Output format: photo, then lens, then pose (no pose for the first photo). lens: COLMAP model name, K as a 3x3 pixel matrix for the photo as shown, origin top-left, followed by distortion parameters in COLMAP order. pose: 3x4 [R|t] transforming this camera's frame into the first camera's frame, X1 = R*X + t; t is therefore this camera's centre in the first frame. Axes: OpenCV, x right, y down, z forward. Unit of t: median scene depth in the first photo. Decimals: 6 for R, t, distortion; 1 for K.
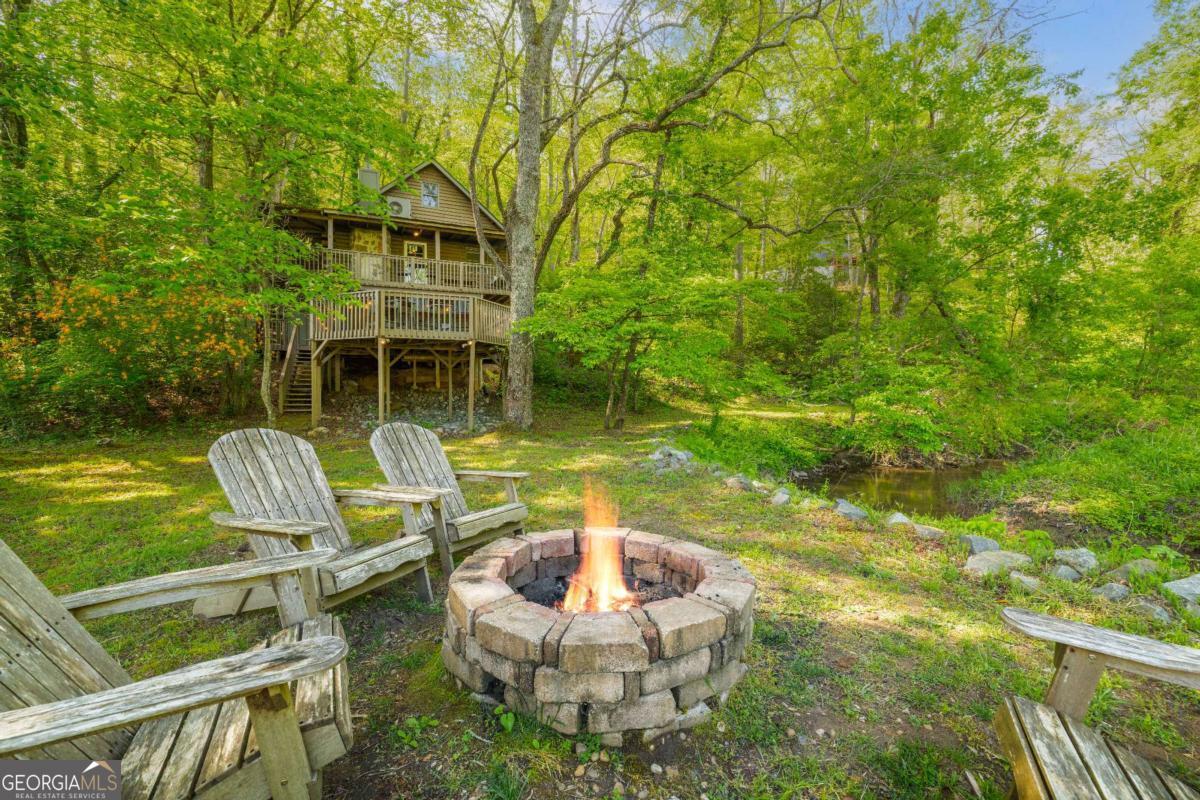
lens RADIAL K [[499.7, 0, 602.8], [0, 499.7, 401.2], [0, 0, 1]] dist [-0.000778, 0.000032]
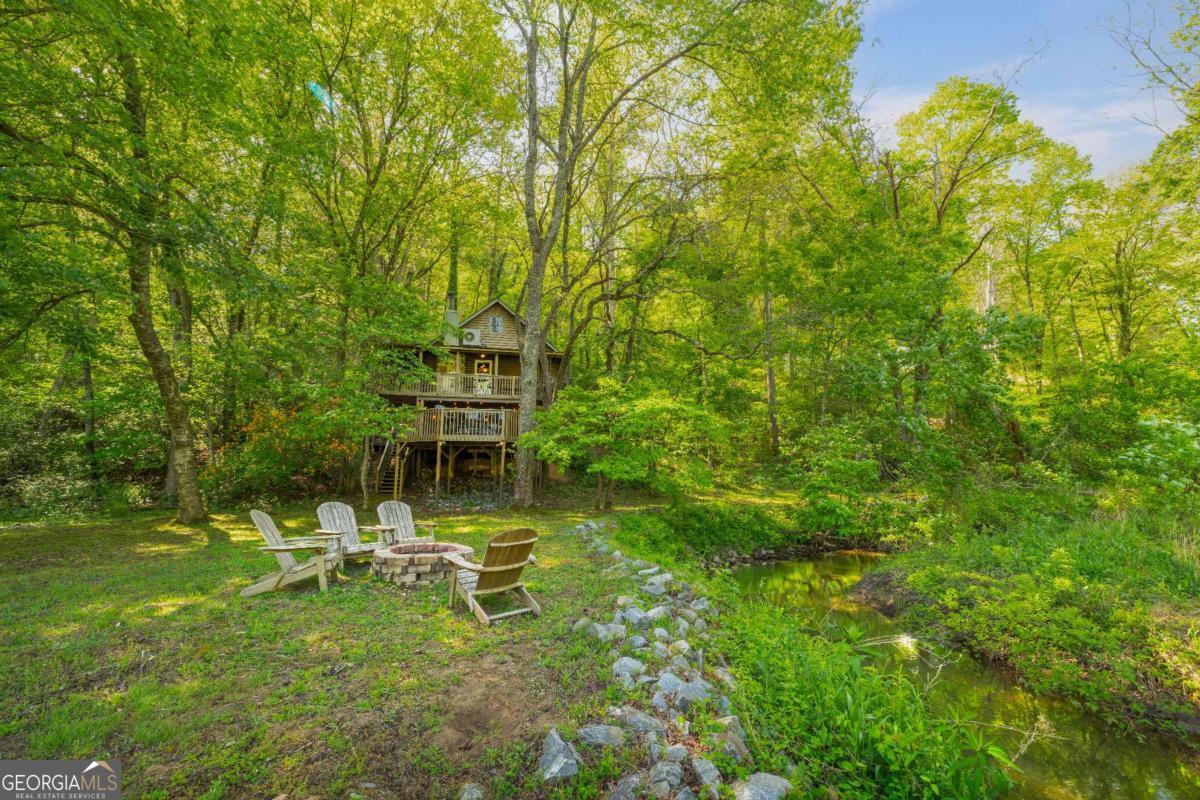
lens RADIAL K [[499.7, 0, 598.9], [0, 499.7, 397.3], [0, 0, 1]] dist [-0.000778, 0.000032]
pose [[0.982816, -0.020757, -0.183417, 0.263986], [-0.010696, 0.985583, -0.168851, -0.013214], [0.184278, 0.167912, 0.968425, -0.312962]]
